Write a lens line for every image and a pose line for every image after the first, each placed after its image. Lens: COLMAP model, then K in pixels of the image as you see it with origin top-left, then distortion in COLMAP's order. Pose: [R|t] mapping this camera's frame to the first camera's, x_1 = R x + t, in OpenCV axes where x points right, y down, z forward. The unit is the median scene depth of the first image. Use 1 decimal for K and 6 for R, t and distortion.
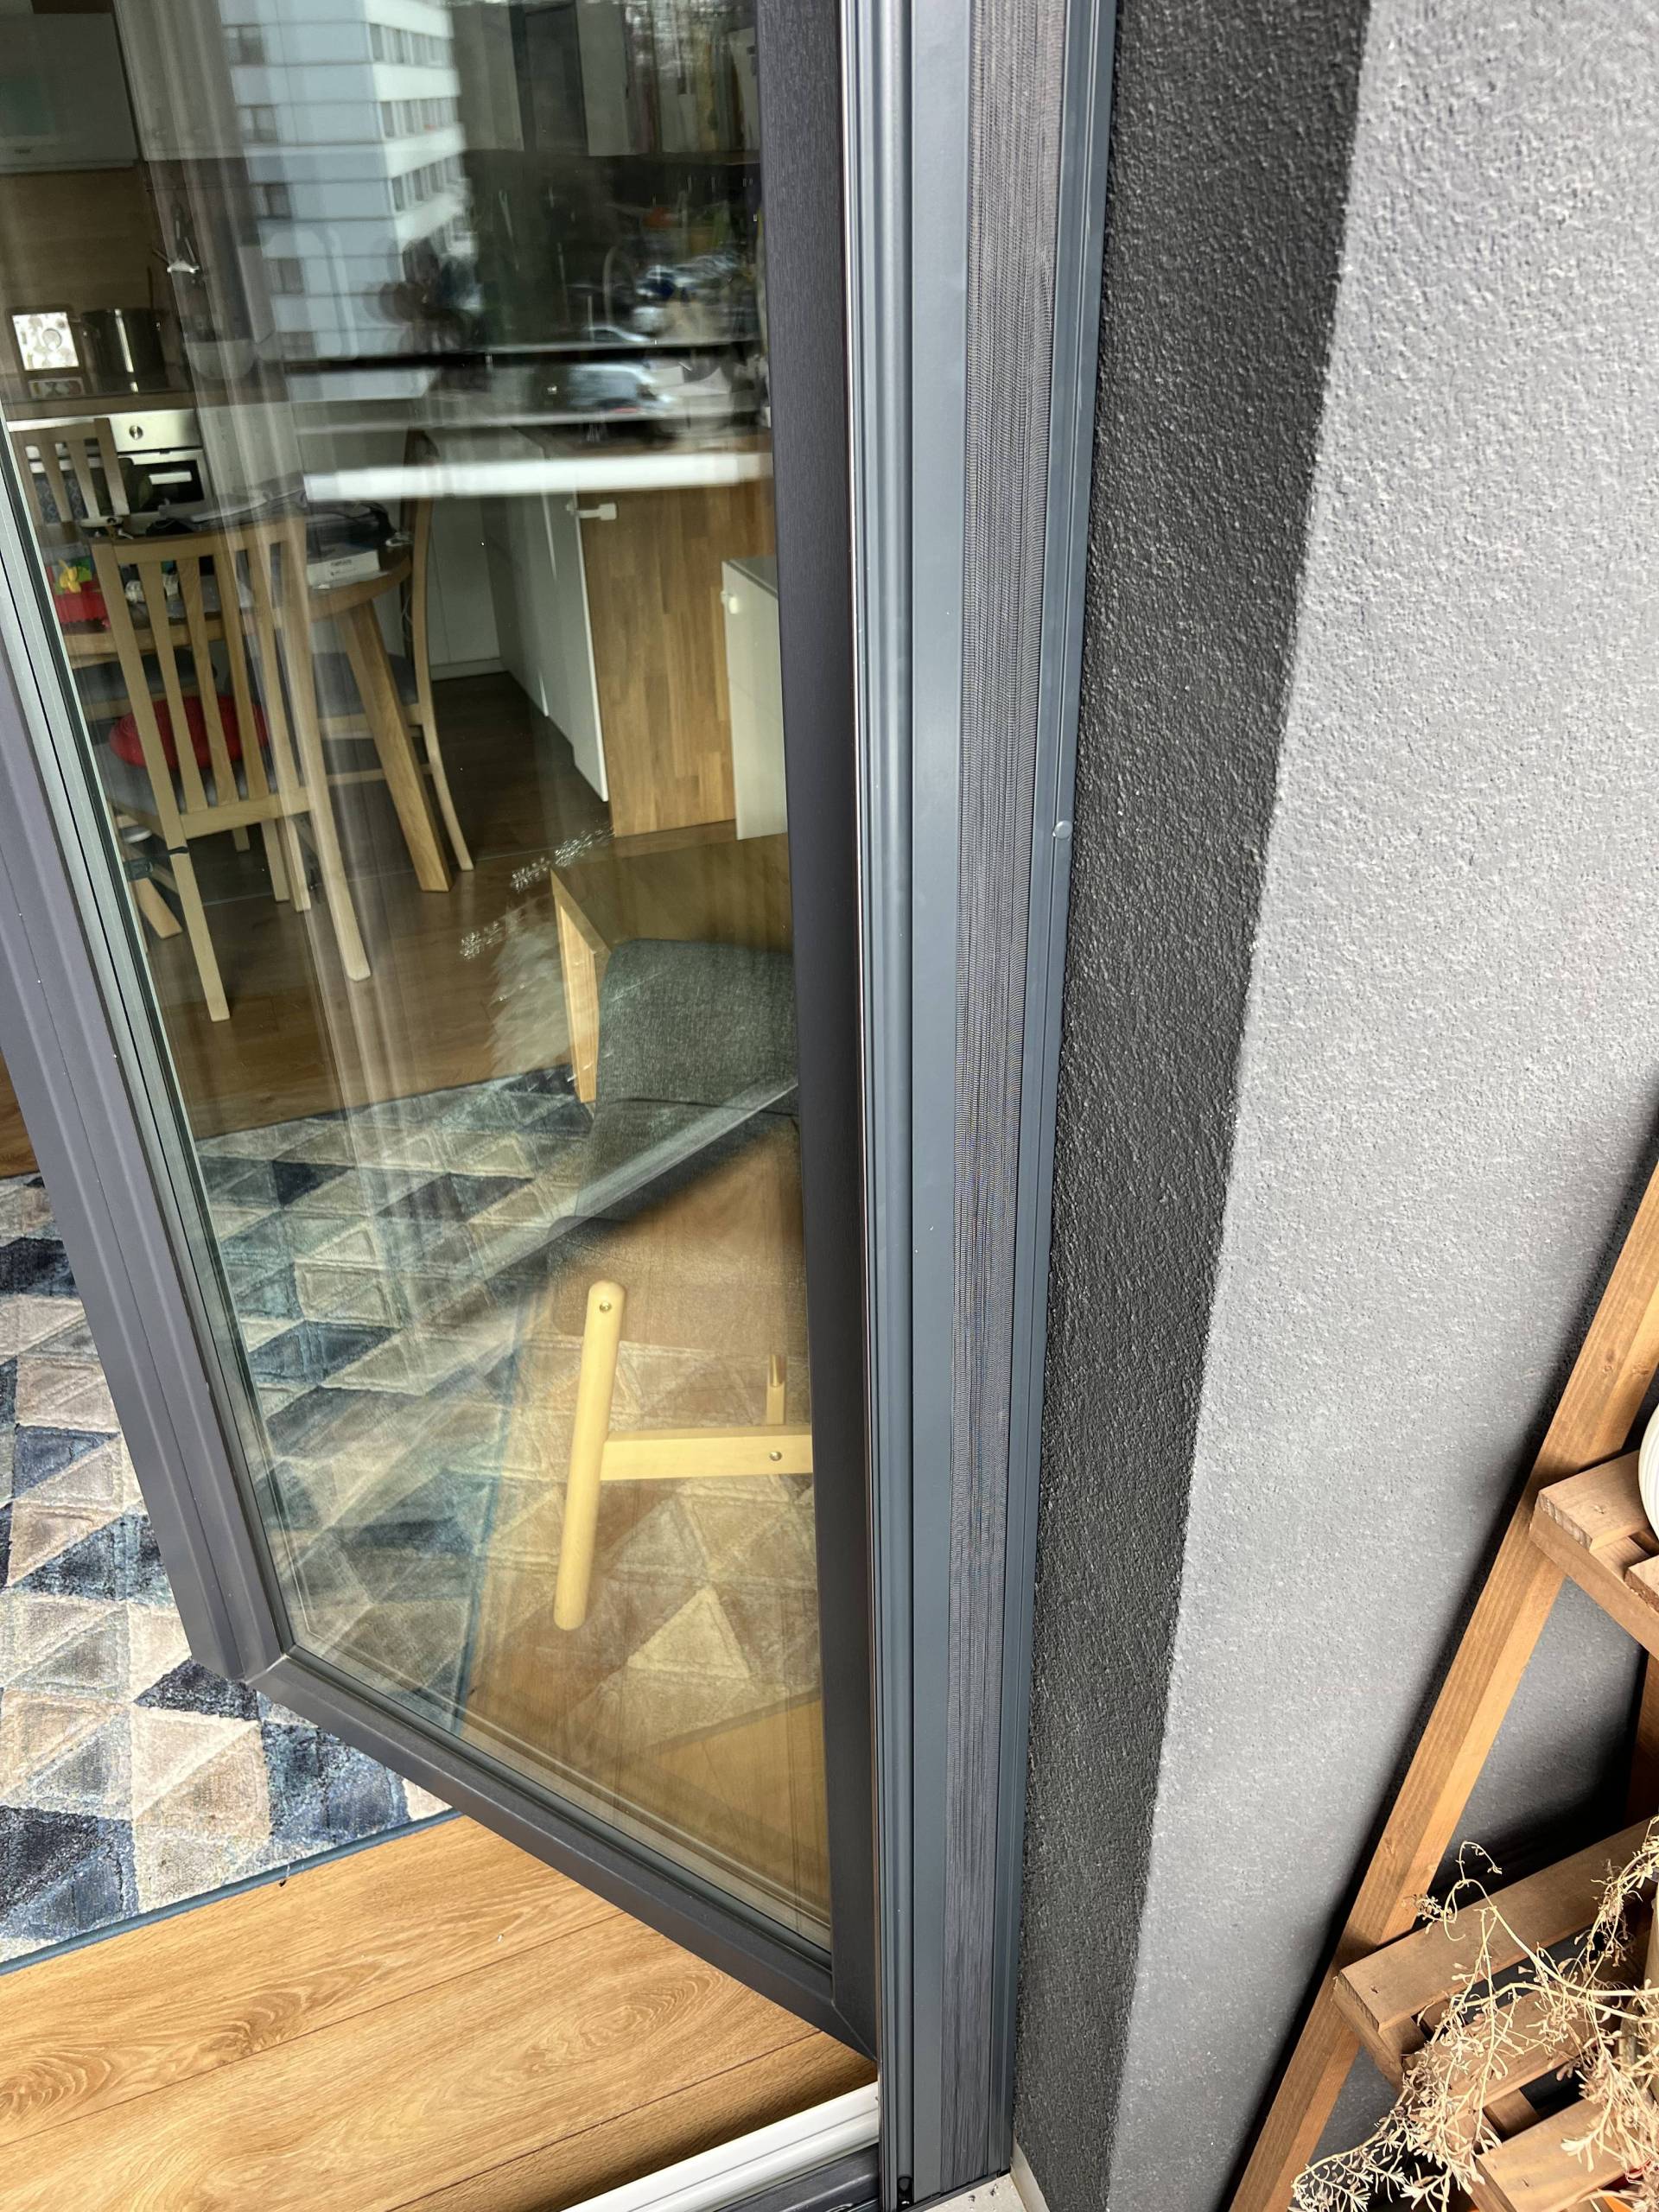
lens RADIAL K [[1668.0, 0, 829.5], [0, 1668.0, 1106.0], [0, 0, 1]] dist [0.037340, -0.000265]
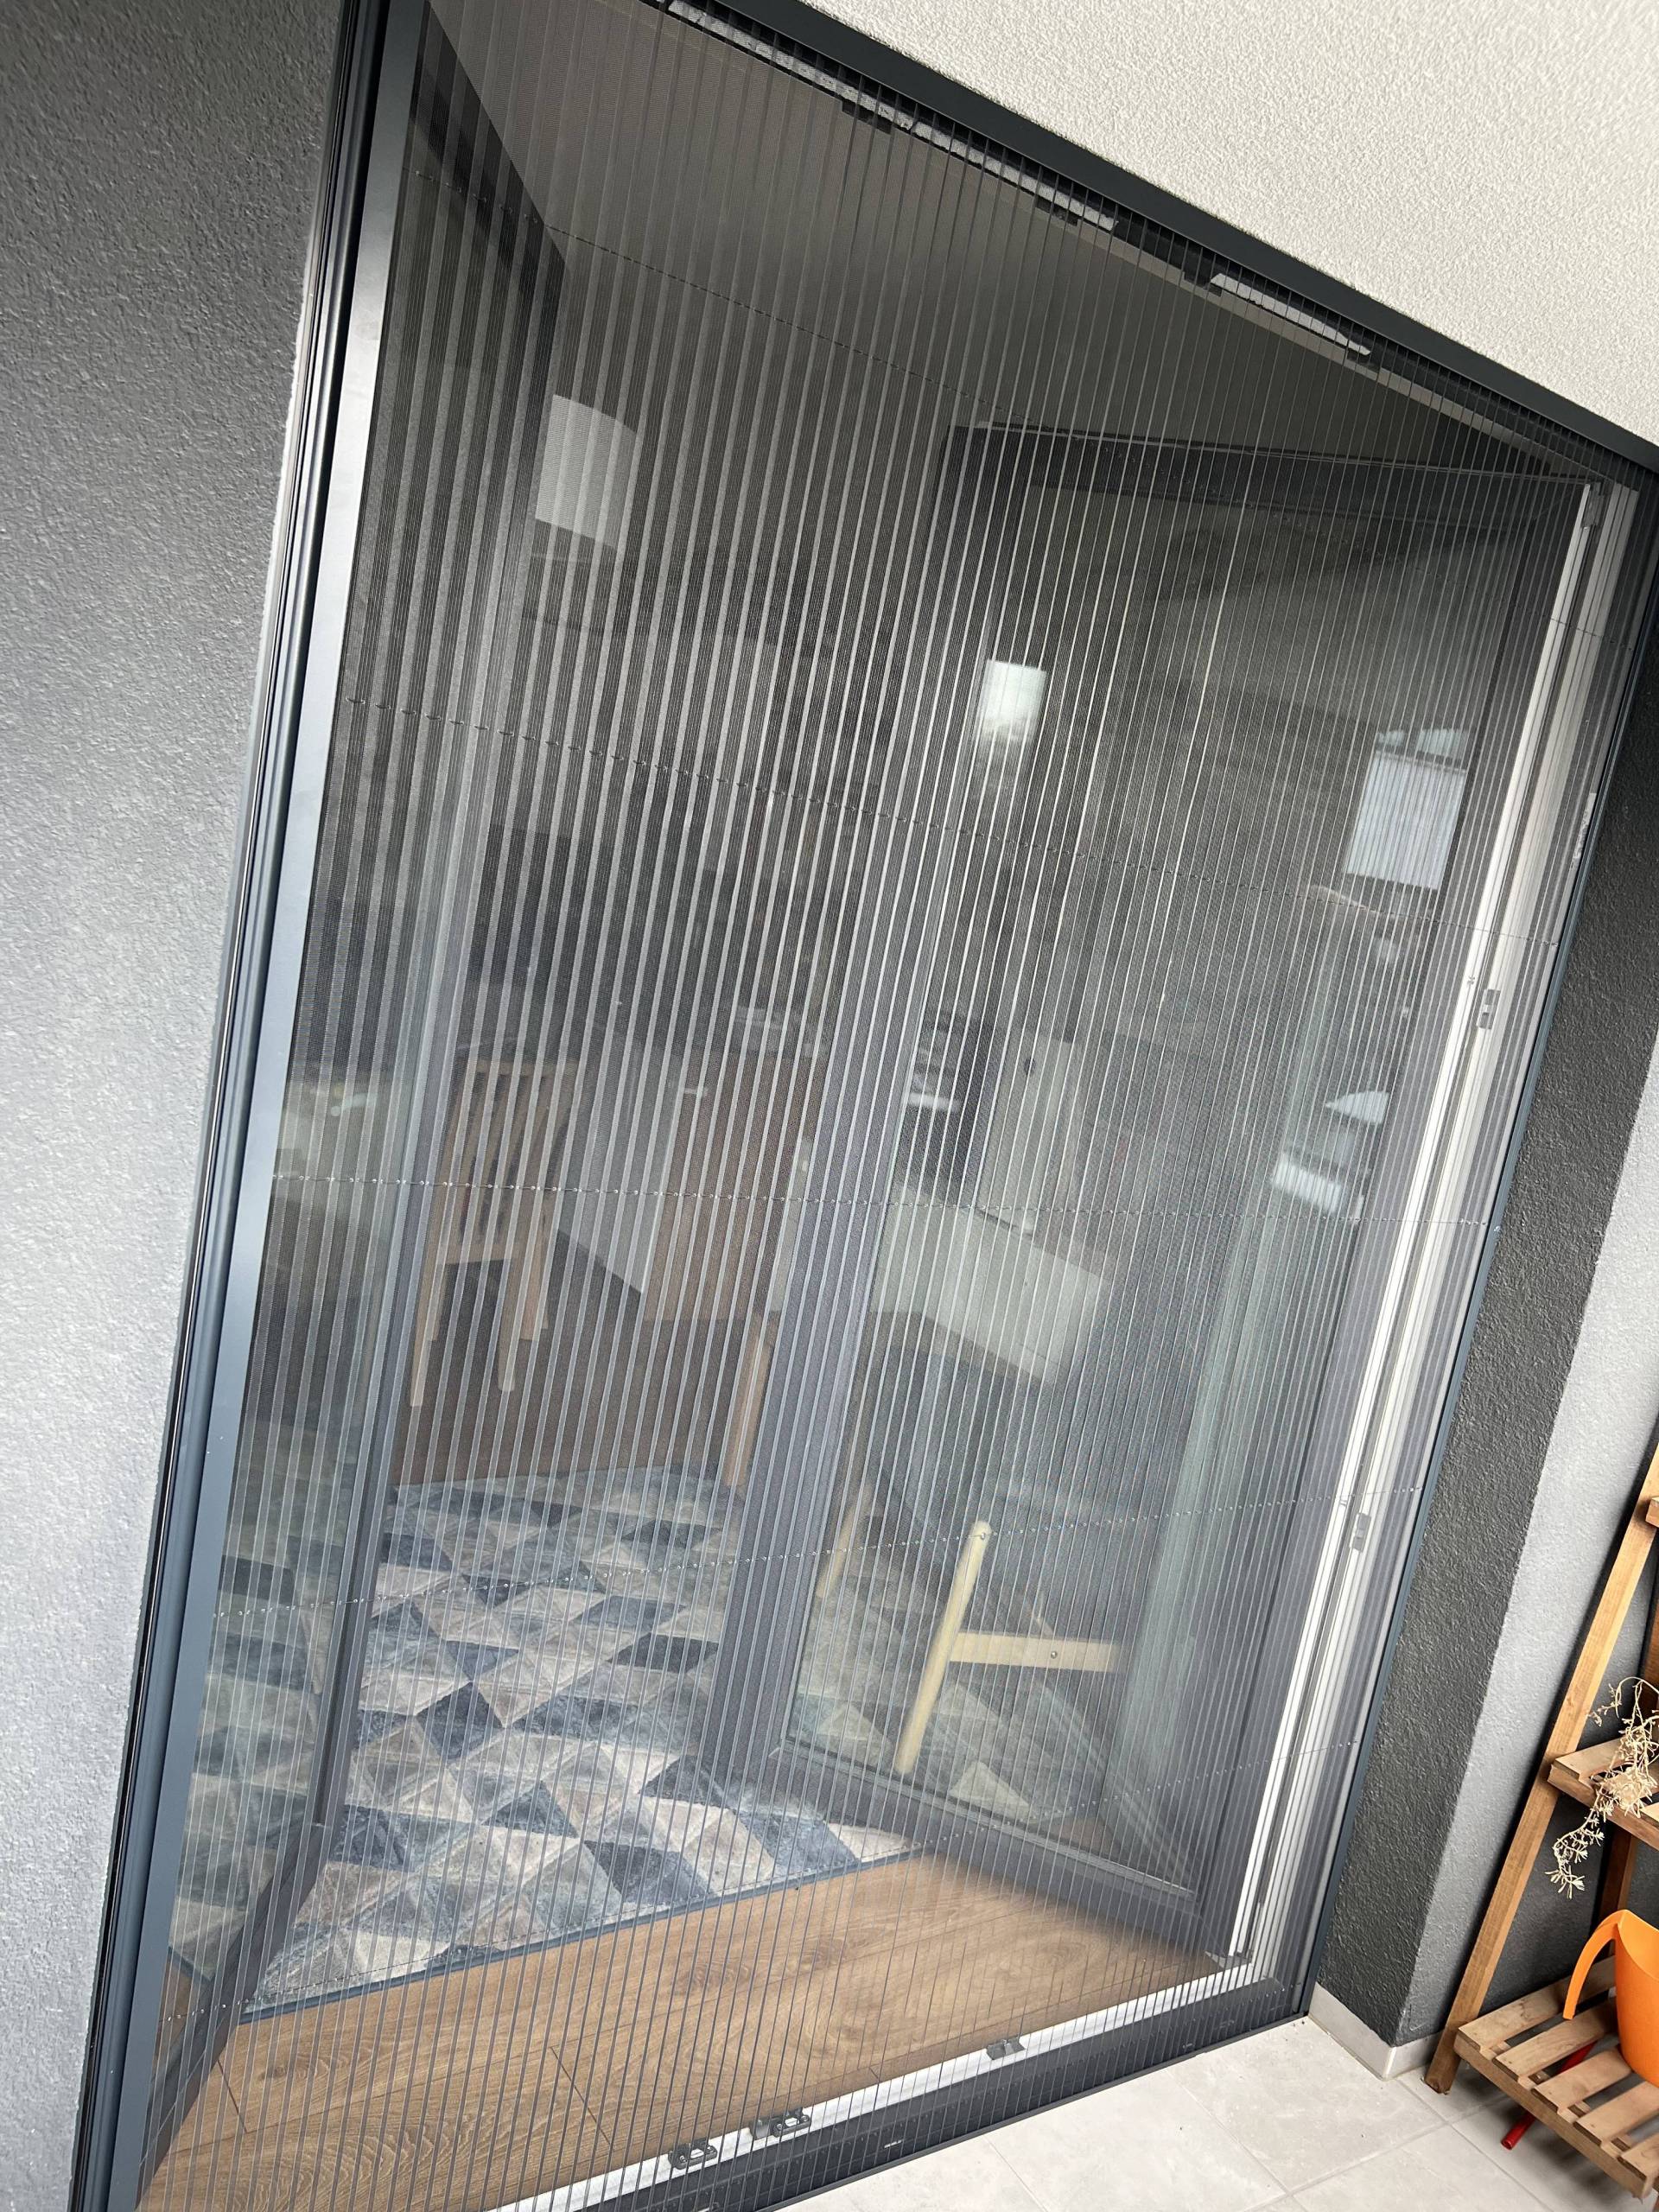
lens RADIAL K [[1668.0, 0, 829.5], [0, 1668.0, 1106.0], [0, 0, 1]] dist [0.037340, -0.000265]
pose [[0.959375, 0.165633, 0.228397, -0.745245], [-0.072856, 0.927520, -0.366604, 0.351018], [-0.272564, 0.335071, 0.901907, -0.609524]]
